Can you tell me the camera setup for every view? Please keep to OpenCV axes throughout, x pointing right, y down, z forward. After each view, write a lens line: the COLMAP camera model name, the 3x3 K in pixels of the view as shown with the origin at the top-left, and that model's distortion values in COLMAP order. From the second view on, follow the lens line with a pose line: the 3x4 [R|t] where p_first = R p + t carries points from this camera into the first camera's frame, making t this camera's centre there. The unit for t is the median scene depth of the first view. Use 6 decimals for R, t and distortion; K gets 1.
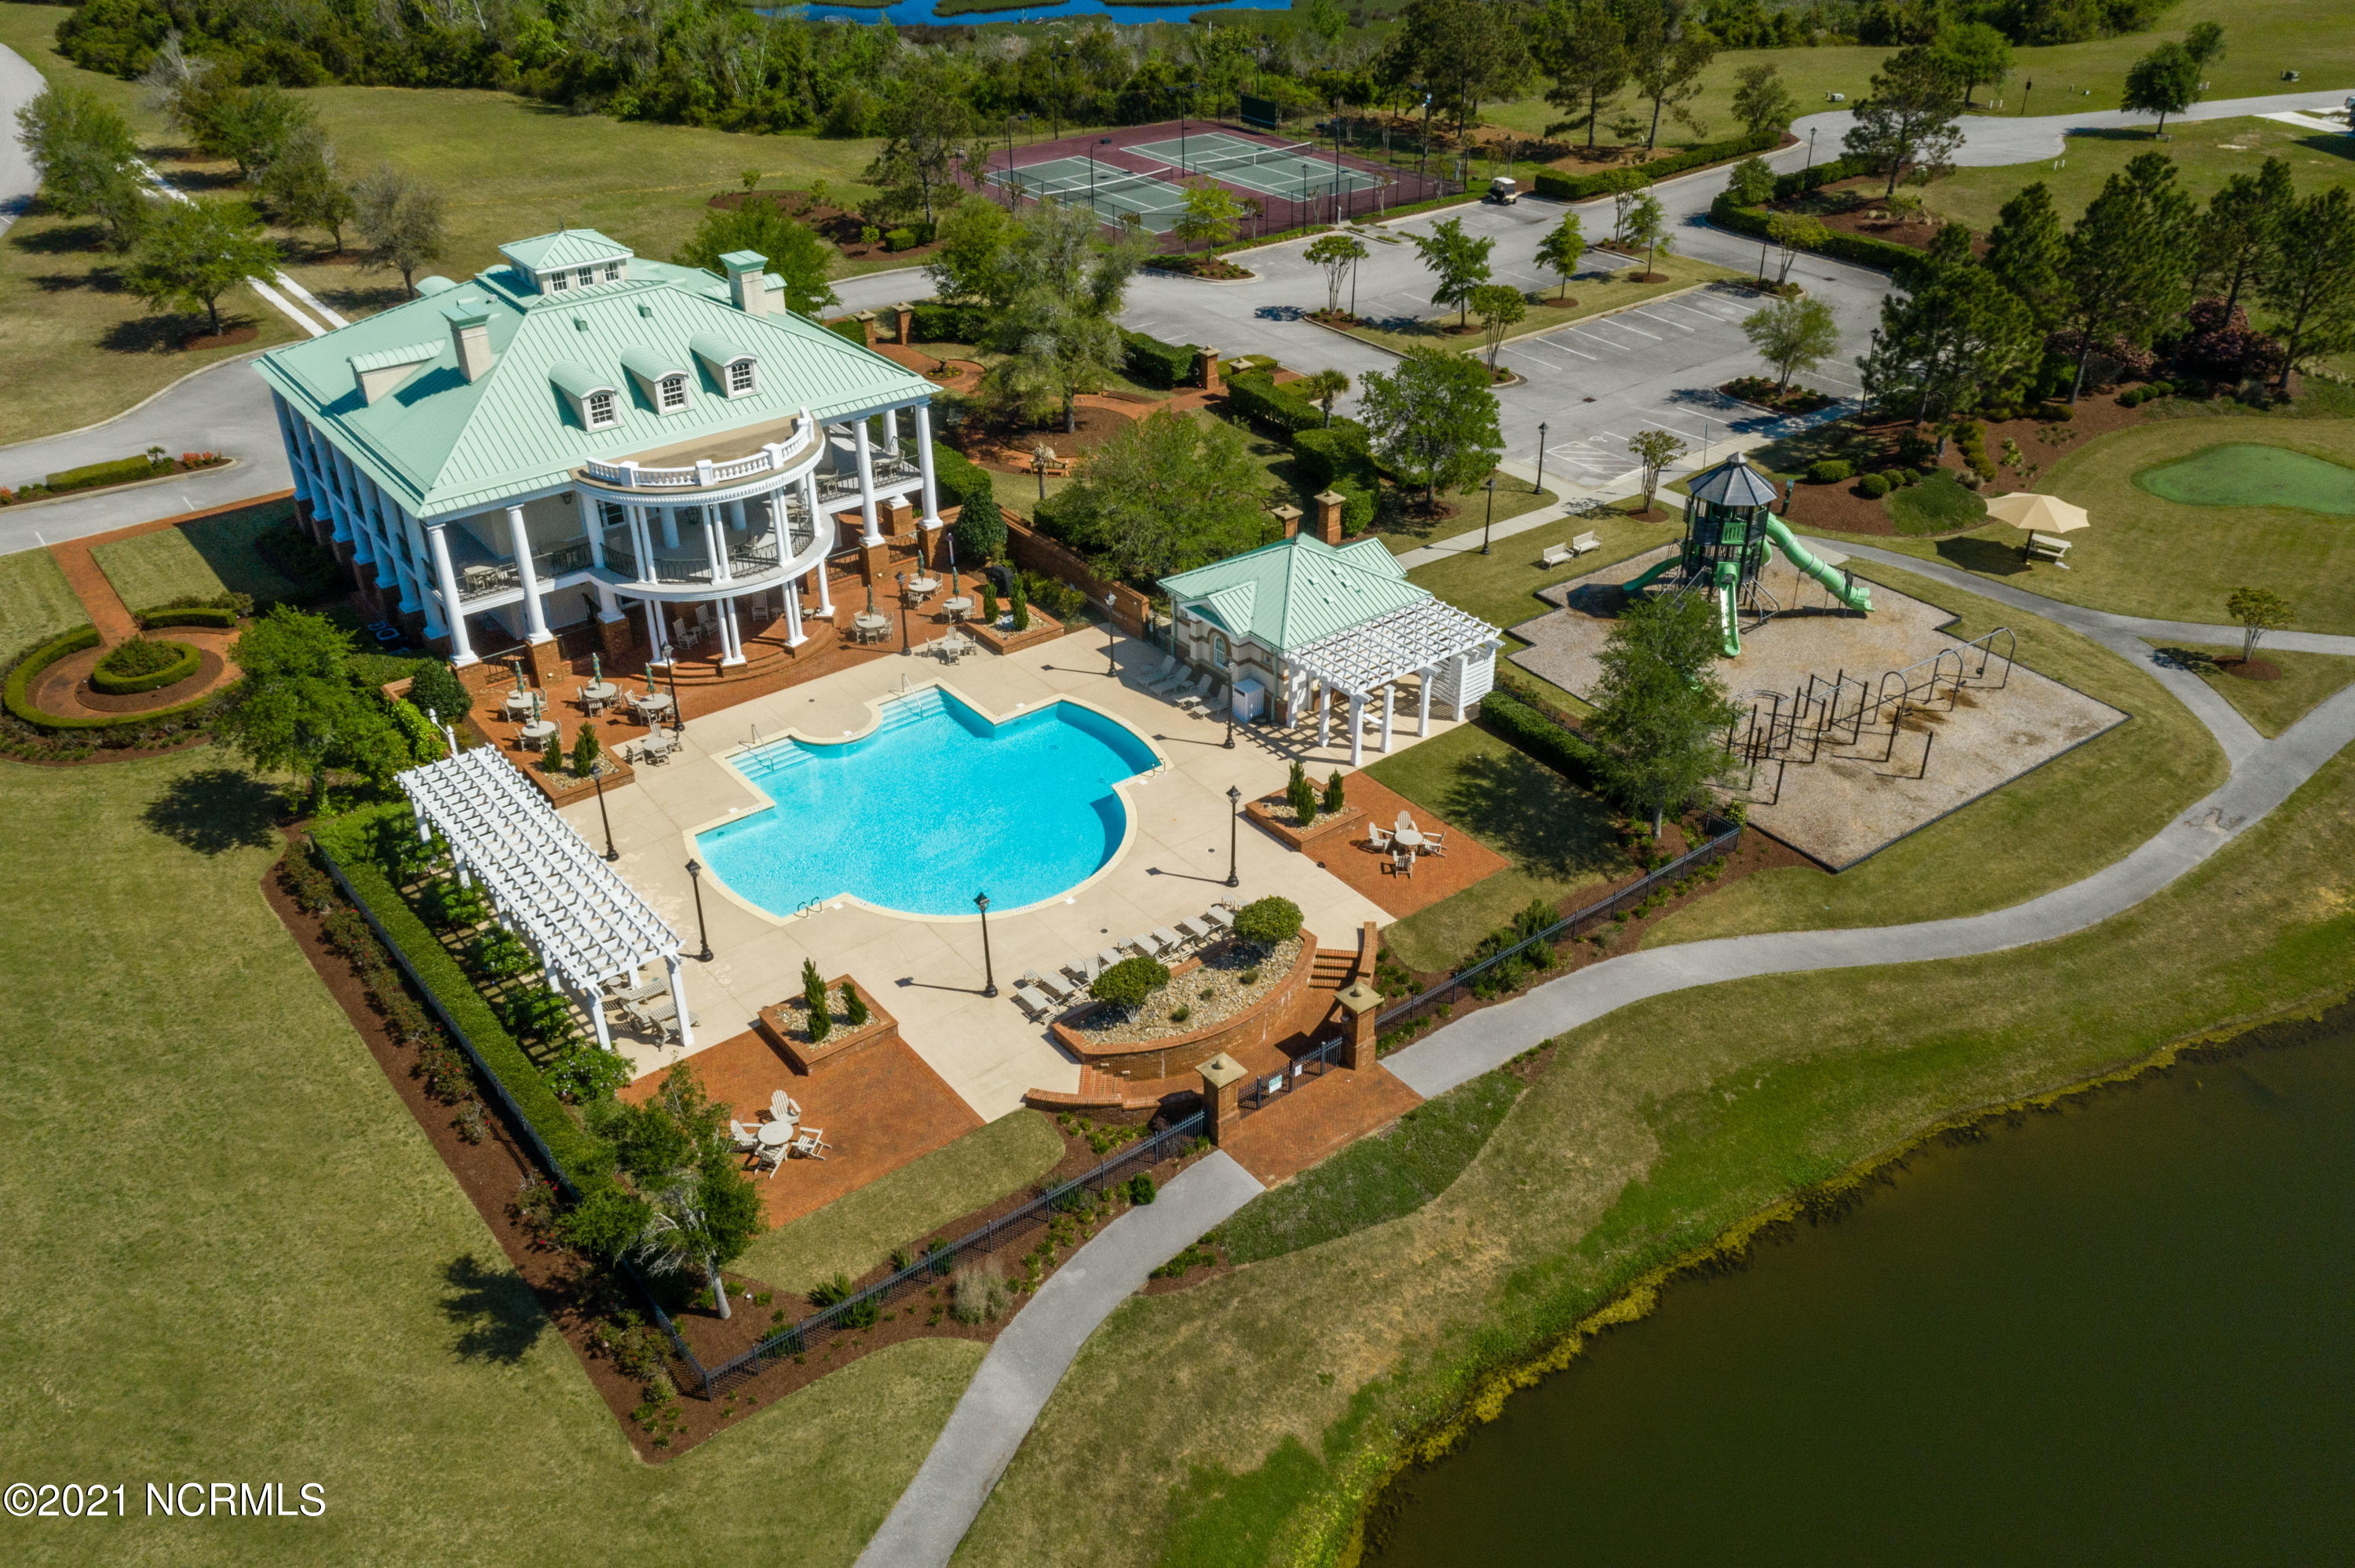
lens RADIAL K [[1853.6, 0, 1169.8], [0, 1853.6, 781.1], [0, 0, 1]] dist [0.011618, -0.006007]
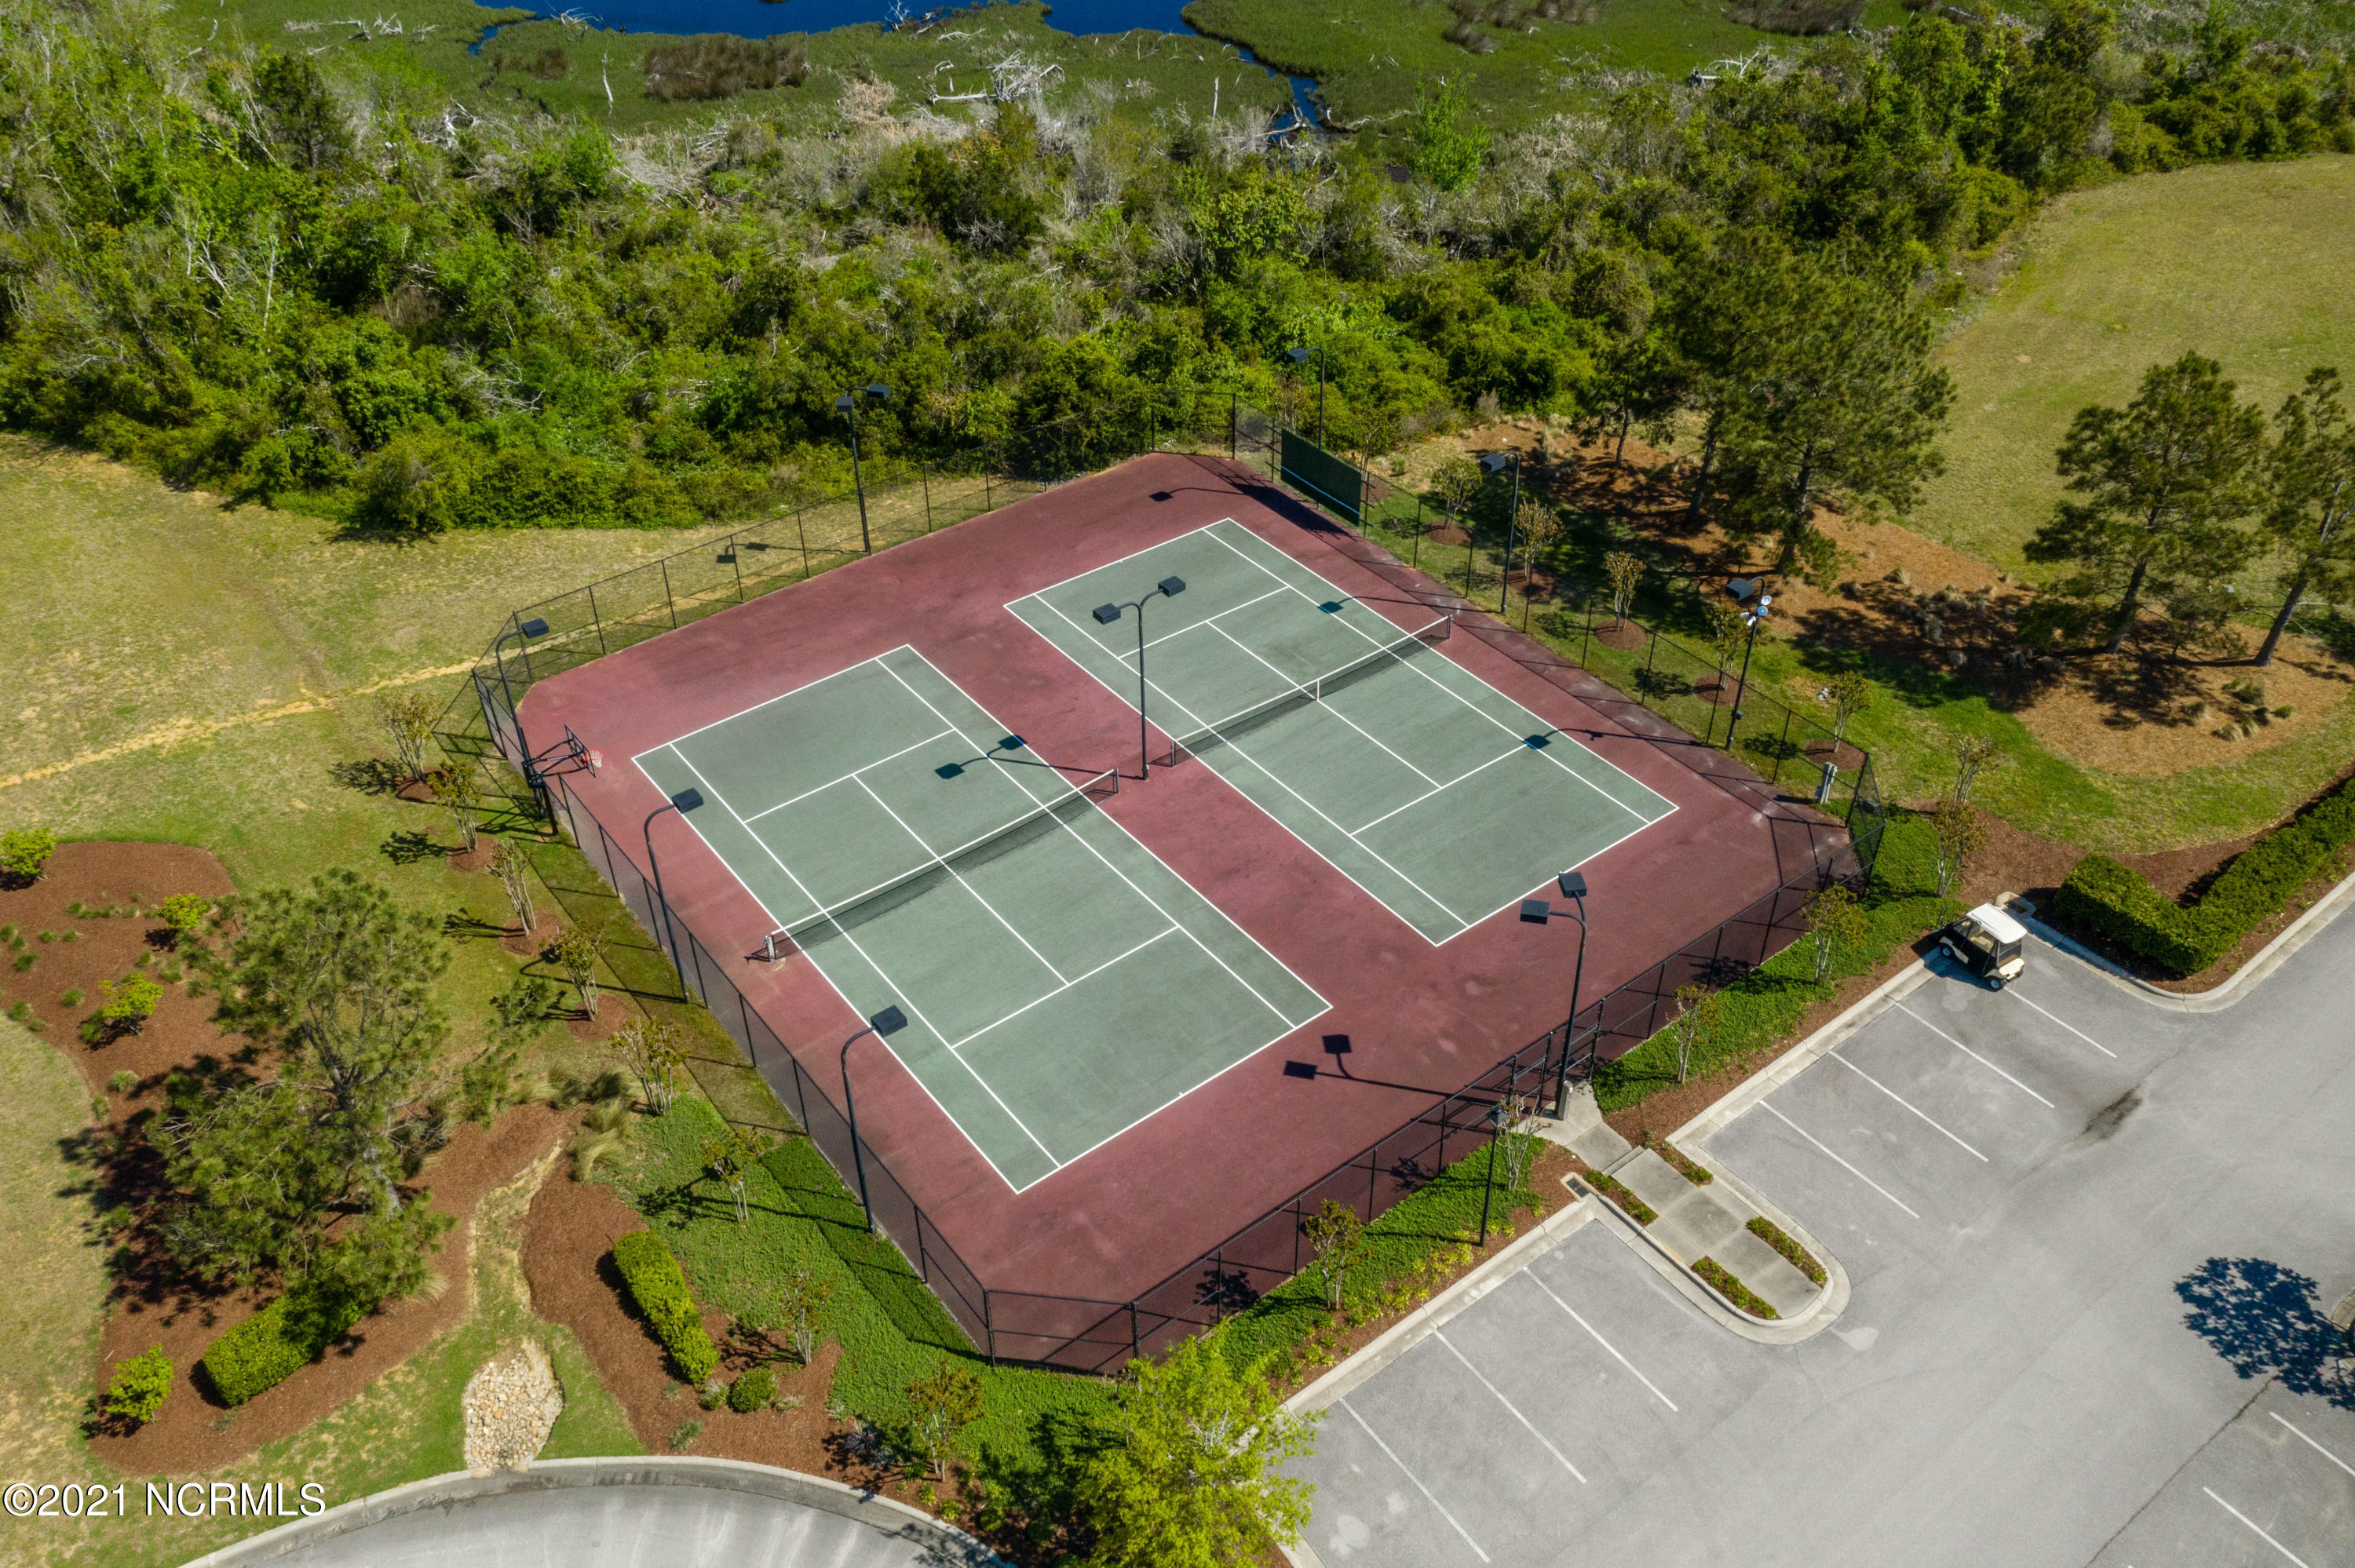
lens RADIAL K [[1853.6, 0, 1187.2], [0, 1853.6, 788.6], [0, 0, 1]] dist [0.011618, -0.006007]
pose [[0.999998, -0.000443, -0.002055, 0.016165], [0.000687, 0.992772, 0.120013, -0.327059], [0.001987, -0.120014, 0.992770, 0.524694]]
